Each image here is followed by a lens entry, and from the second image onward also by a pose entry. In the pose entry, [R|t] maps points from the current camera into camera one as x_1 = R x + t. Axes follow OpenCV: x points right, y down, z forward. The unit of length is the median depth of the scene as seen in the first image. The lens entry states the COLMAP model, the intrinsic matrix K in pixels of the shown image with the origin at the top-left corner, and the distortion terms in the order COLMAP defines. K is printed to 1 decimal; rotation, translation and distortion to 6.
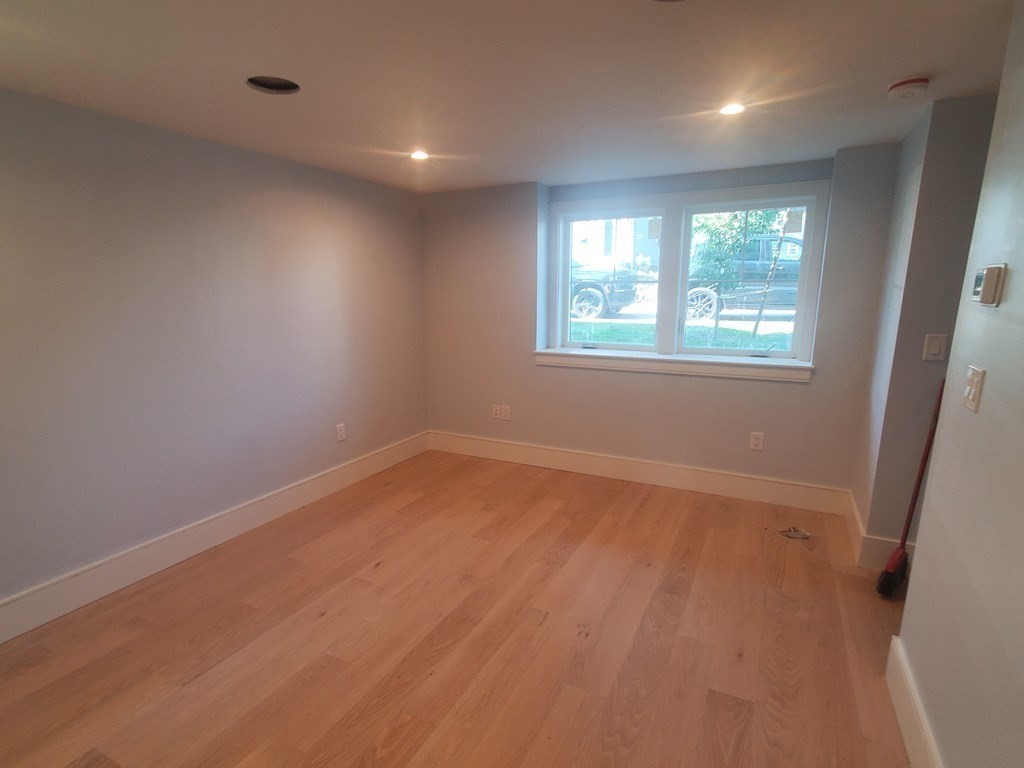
lens RADIAL K [[531.4, 0, 505.4], [0, 531.4, 402.3], [0, 0, 1]] dist [0.003134, 0.001576]
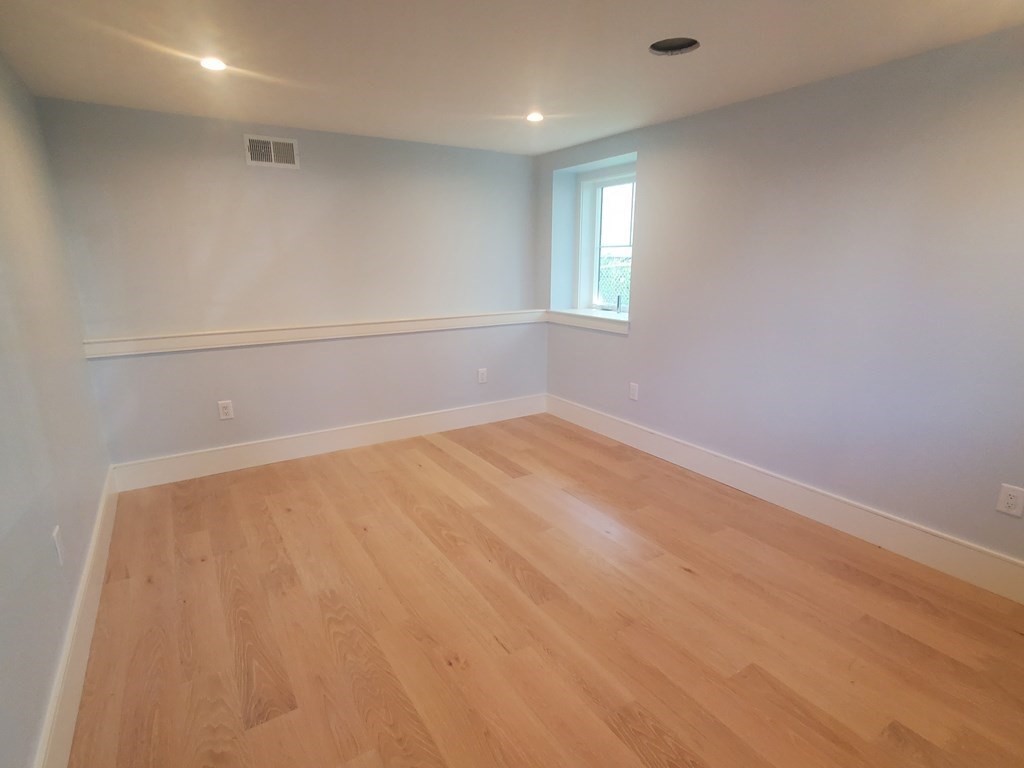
lens RADIAL K [[531.4, 0, 505.4], [0, 531.4, 402.3], [0, 0, 1]] dist [0.003134, 0.001576]
pose [[-0.507721, 0.234281, -0.829055, 0.772632], [-0.177156, 0.913358, 0.366596, -0.284369], [0.843111, 0.333001, -0.422226, 1.410994]]
